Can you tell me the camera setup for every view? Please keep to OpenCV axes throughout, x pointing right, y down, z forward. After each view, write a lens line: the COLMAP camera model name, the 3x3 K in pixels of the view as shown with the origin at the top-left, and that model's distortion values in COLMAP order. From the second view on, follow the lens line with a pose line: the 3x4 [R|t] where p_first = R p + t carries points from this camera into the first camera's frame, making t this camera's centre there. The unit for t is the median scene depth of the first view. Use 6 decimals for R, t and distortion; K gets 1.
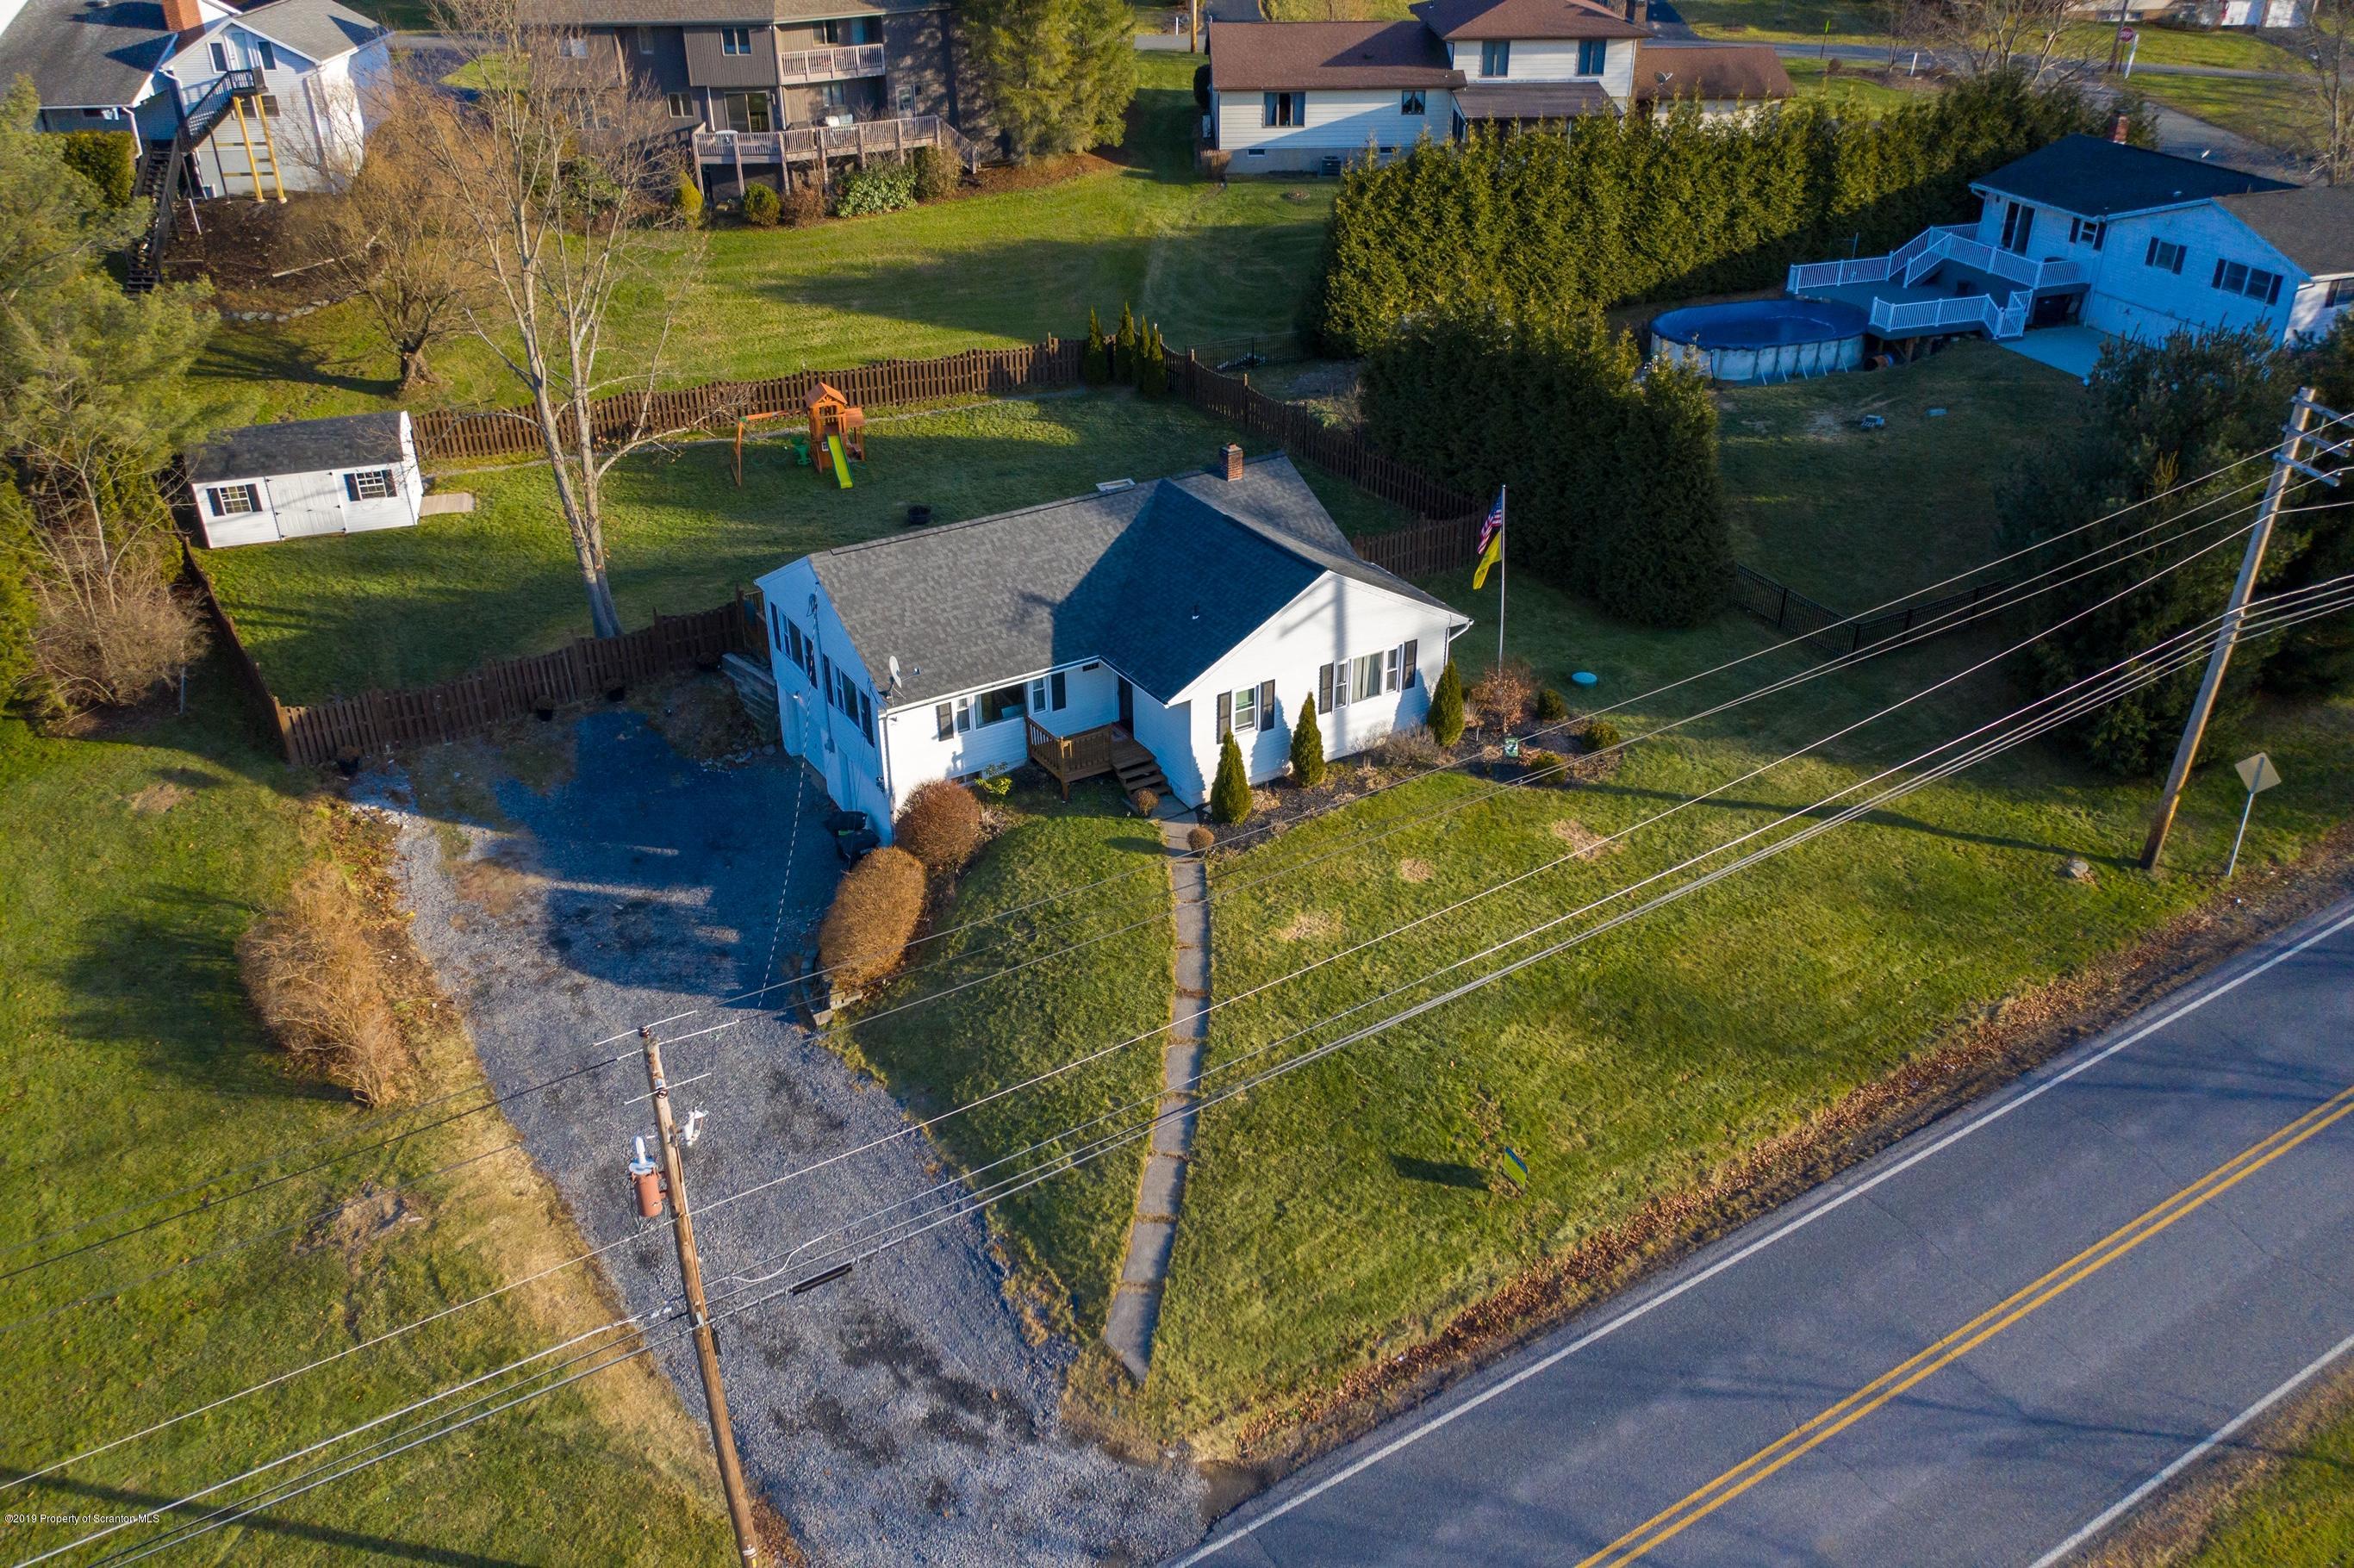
lens RADIAL K [[1874.0, 0, 1179.8], [0, 1874.0, 790.1], [0, 0, 1]] dist [-0.021184, 0.011196]
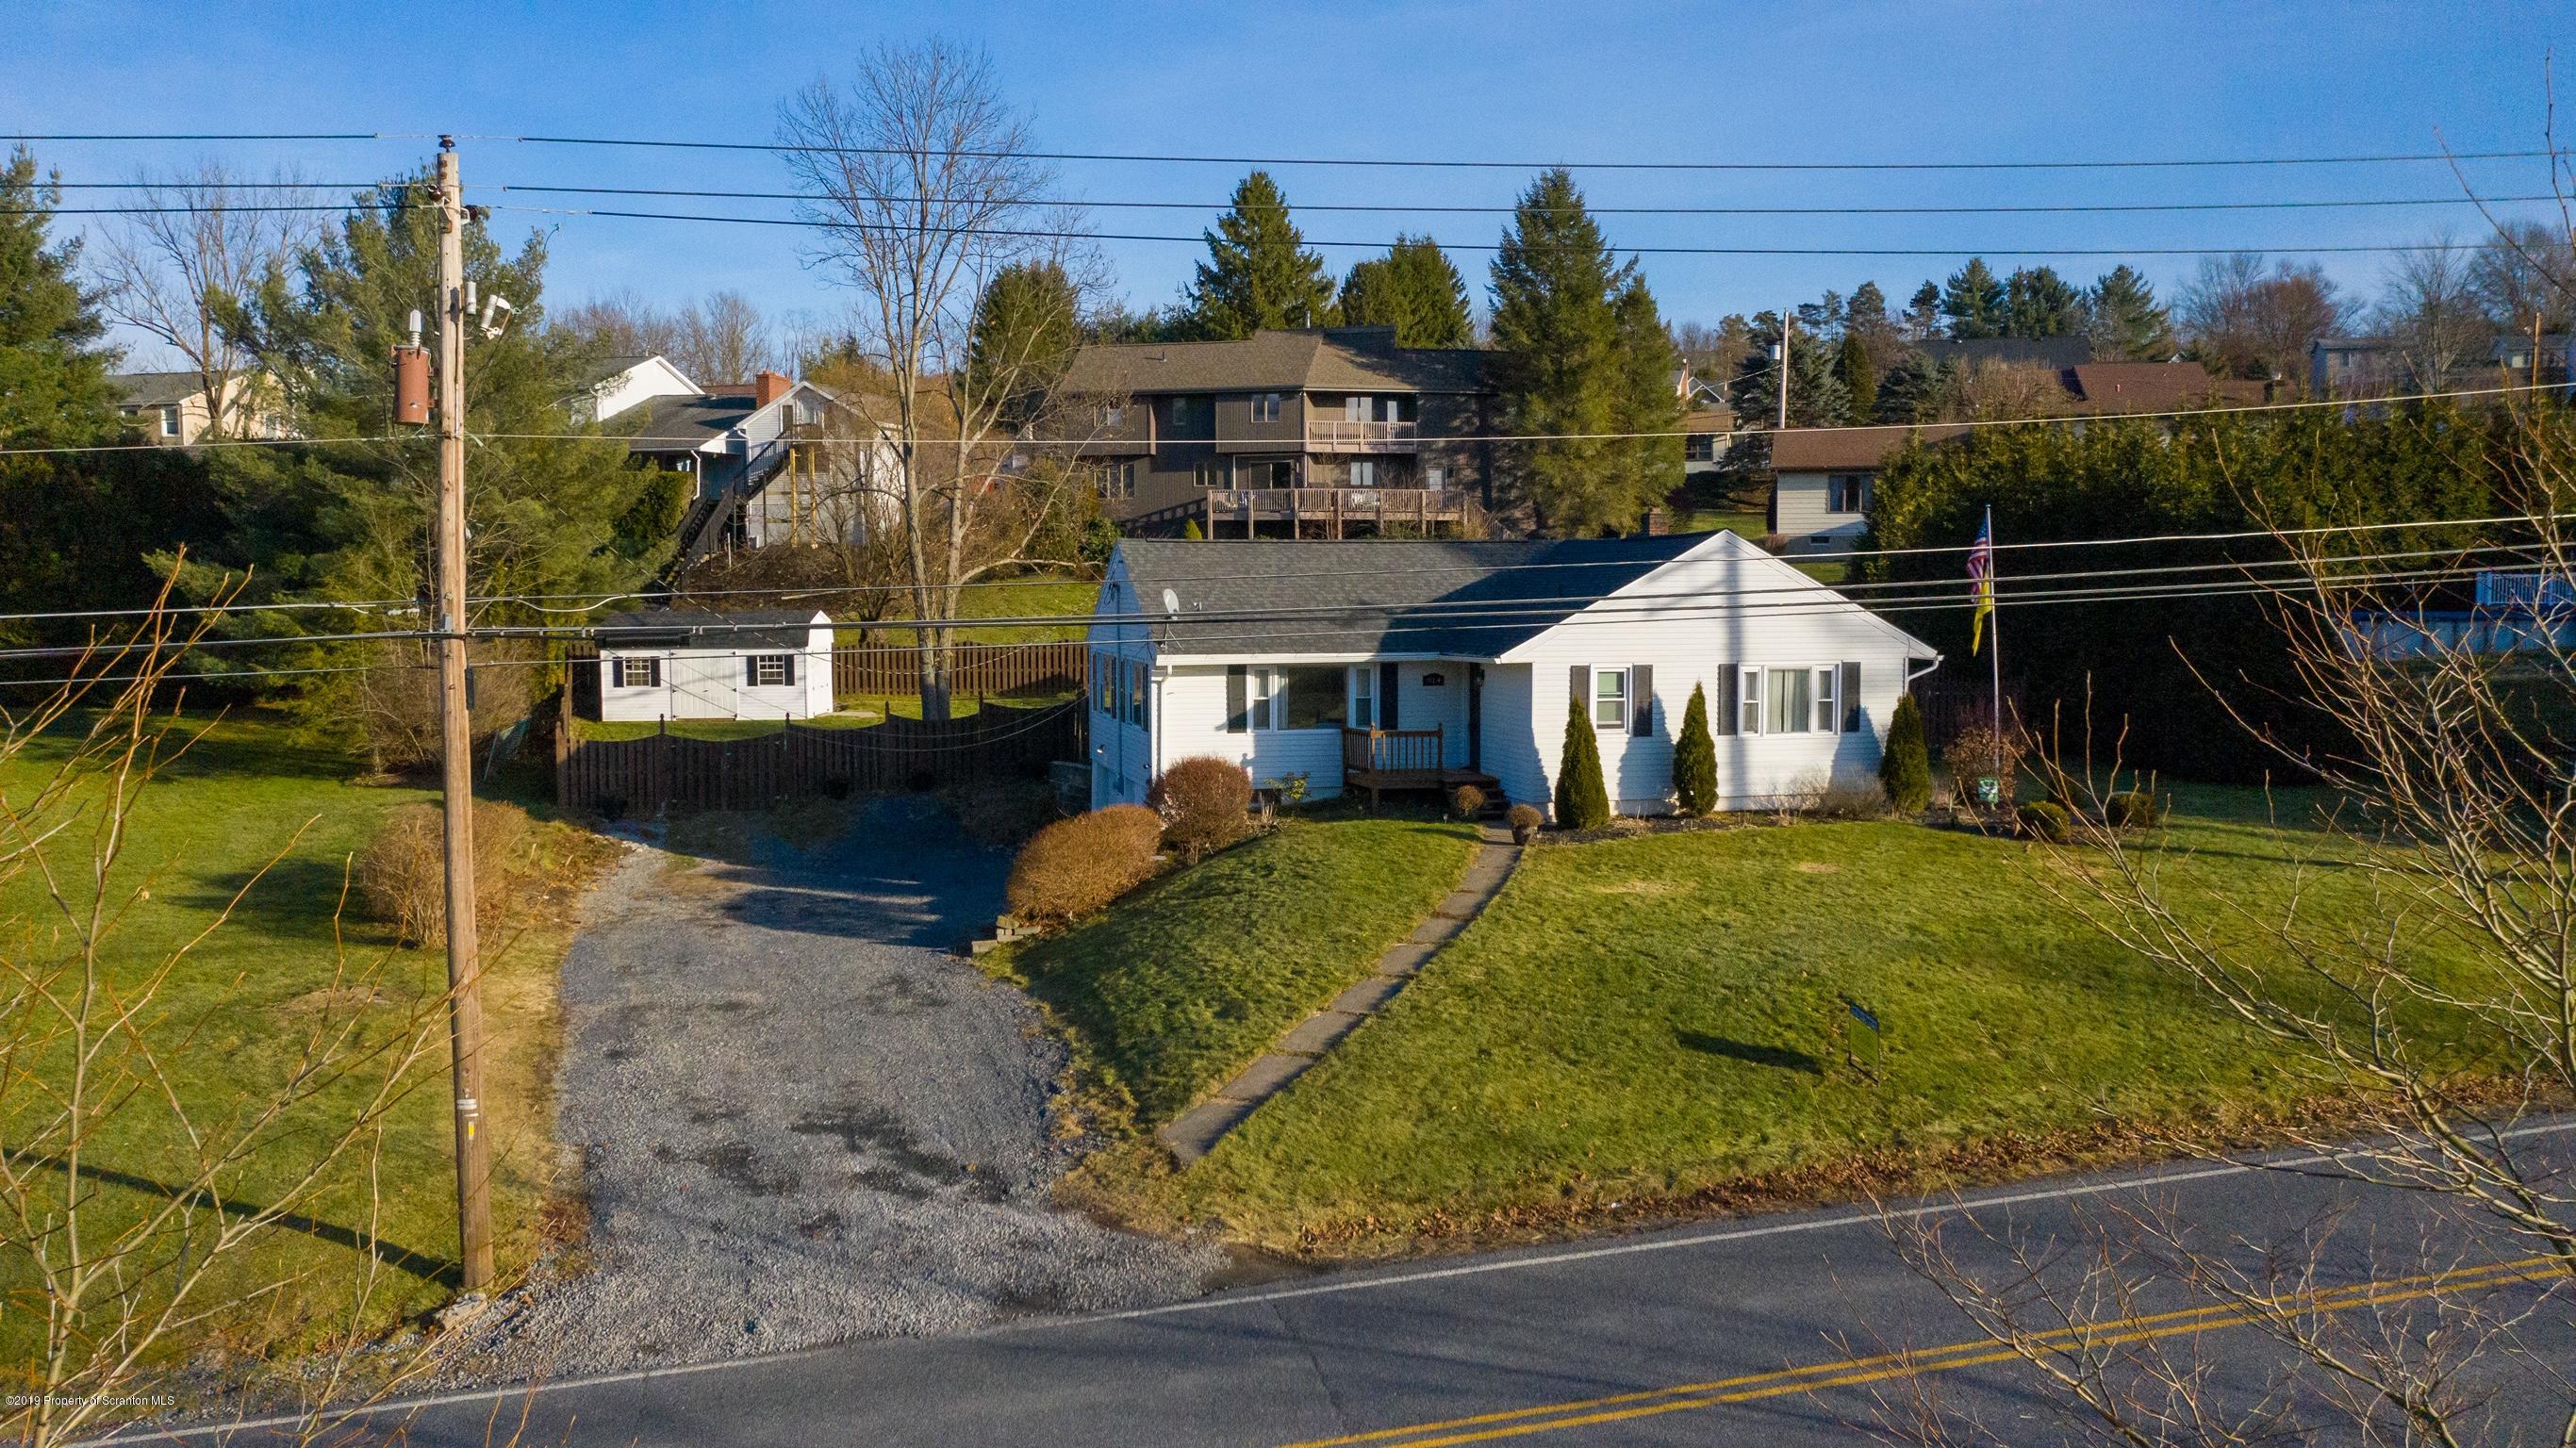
lens RADIAL K [[2046.3, 0, 1279.9], [0, 2046.3, 724.7], [0, 0, 1]] dist [-0.007456, -0.007610]
pose [[0.957636, 0.026896, -0.286724, 0.134545], [-0.147331, 0.901225, -0.407538, 0.302493], [0.247442, 0.432516, 0.867008, 0.226177]]
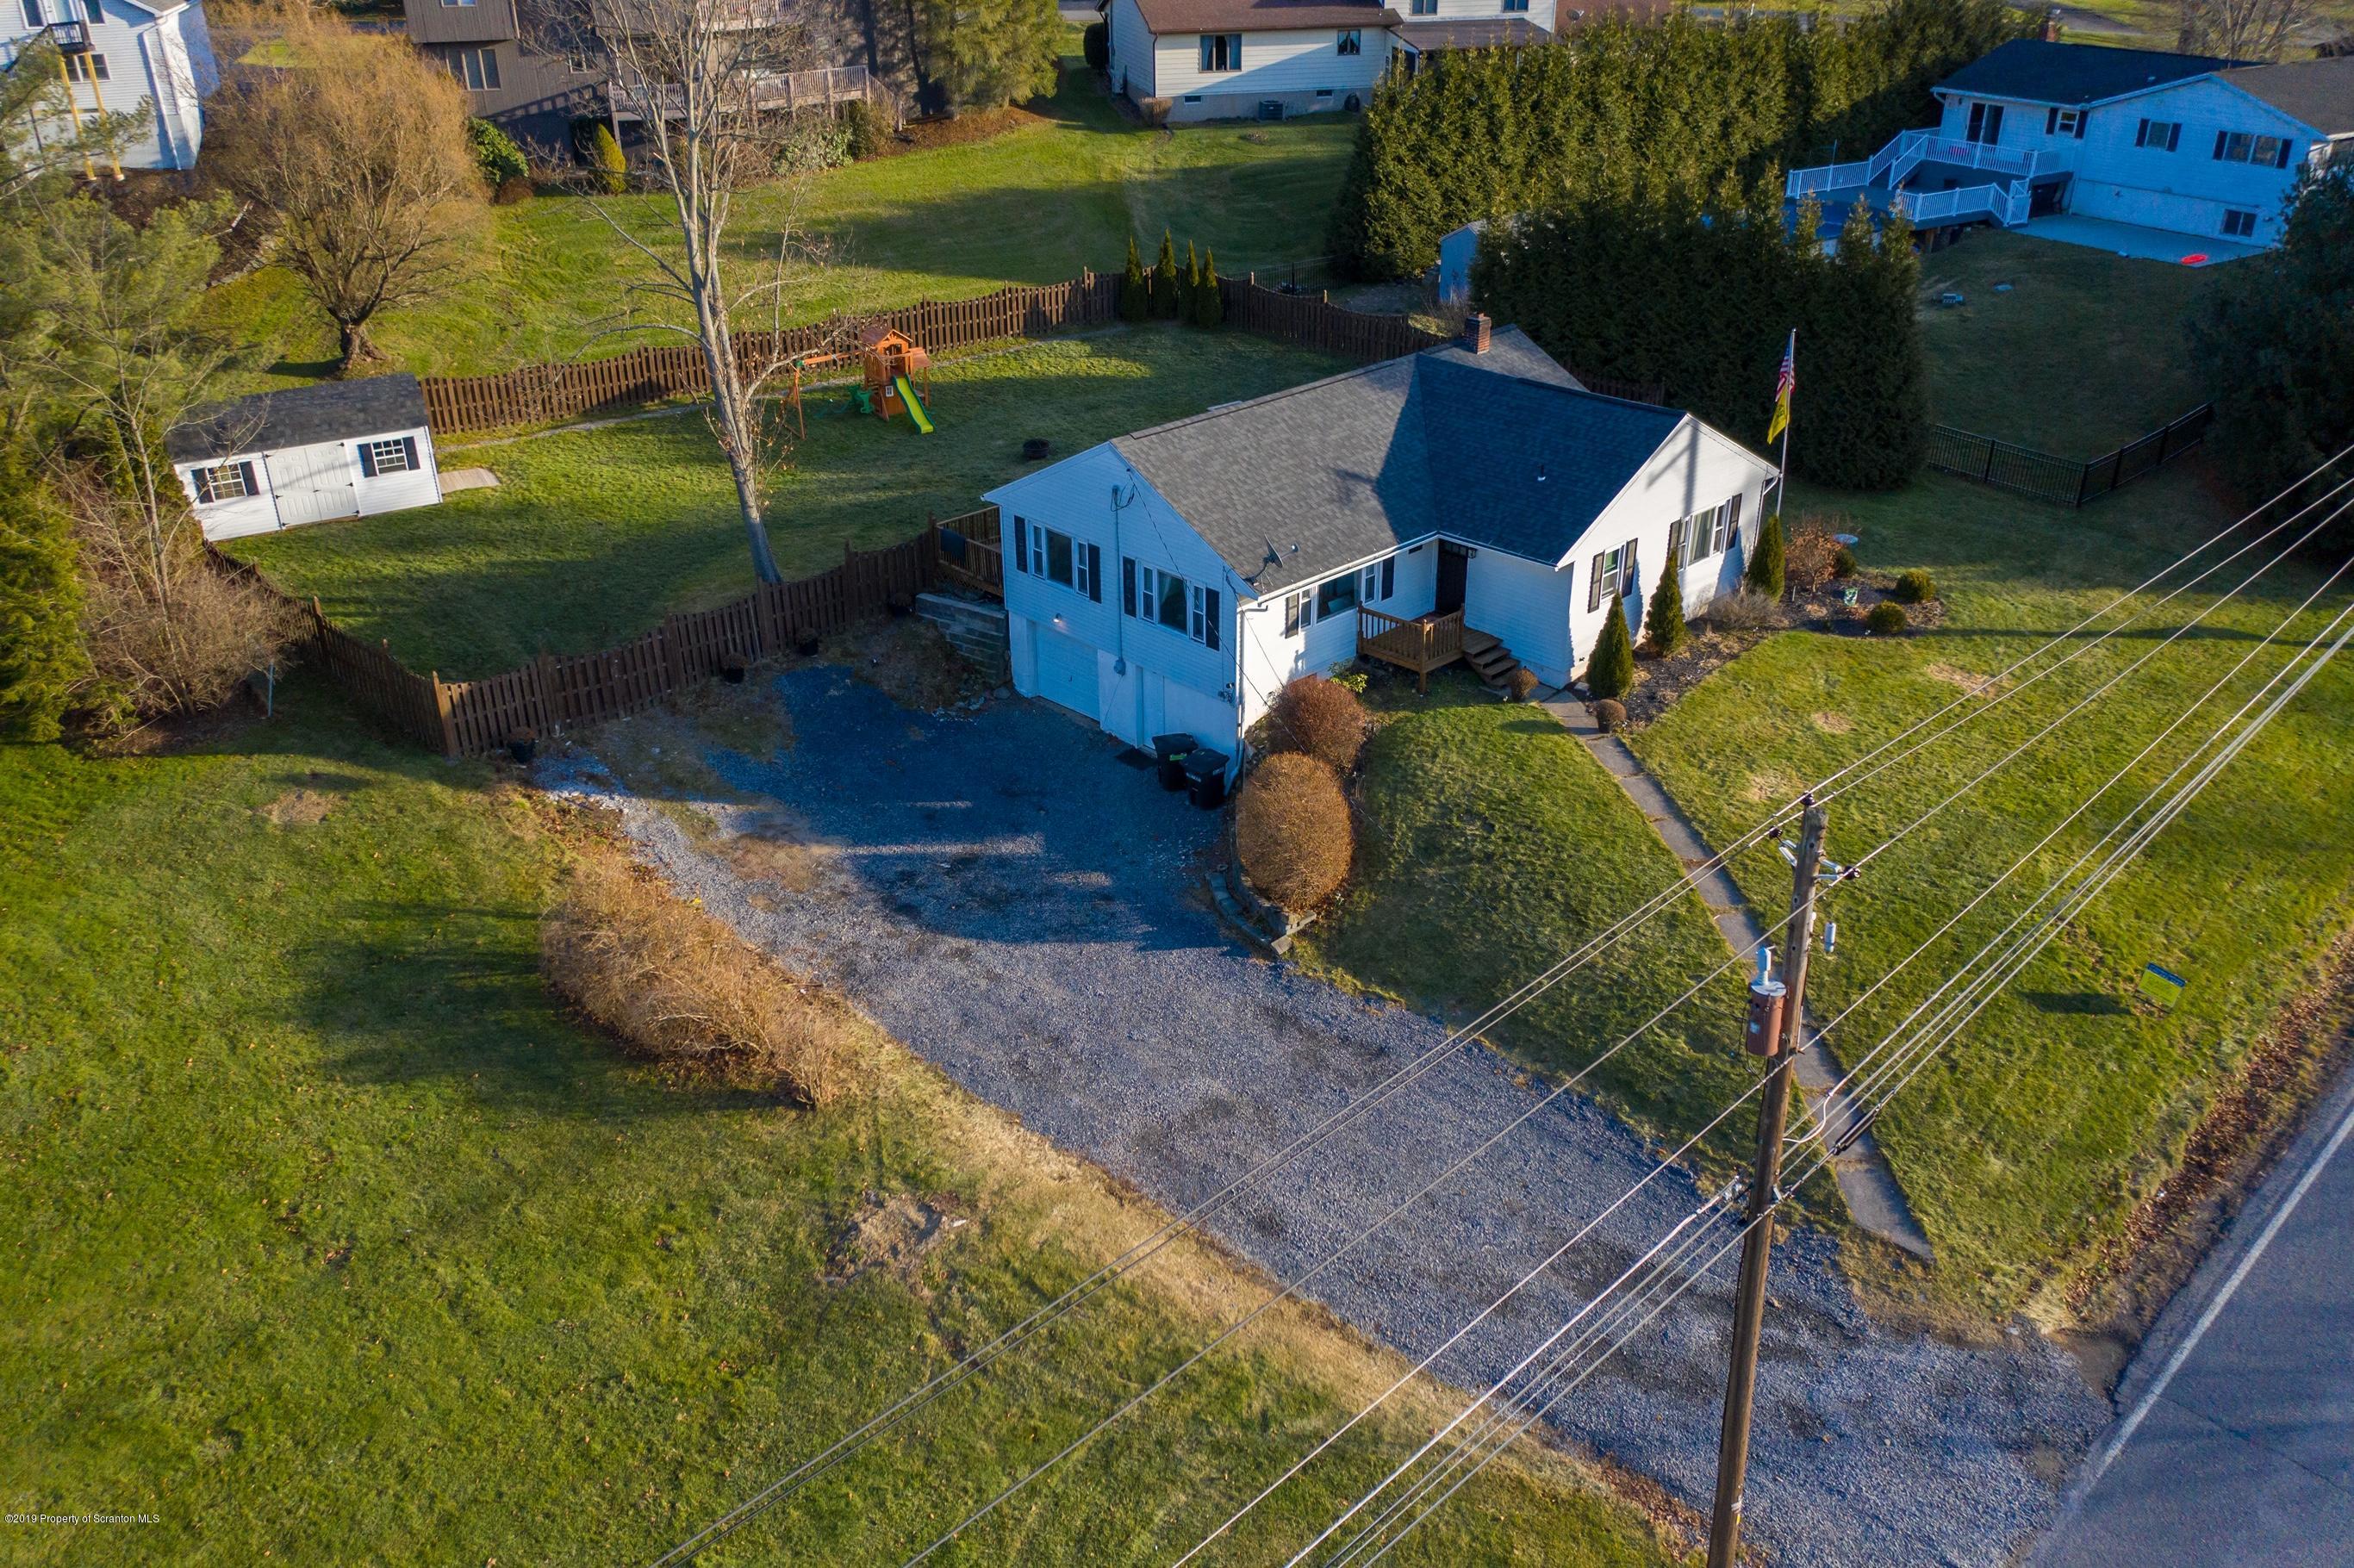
lens RADIAL K [[1874.0, 0, 1176.6], [0, 1874.0, 783.3], [0, 0, 1]] dist [-0.021184, 0.011196]
pose [[0.975449, -0.101695, 0.195337, -0.331524], [0.109080, 0.993655, -0.027401, 0.055706], [-0.191311, 0.048036, 0.980353, 0.142240]]
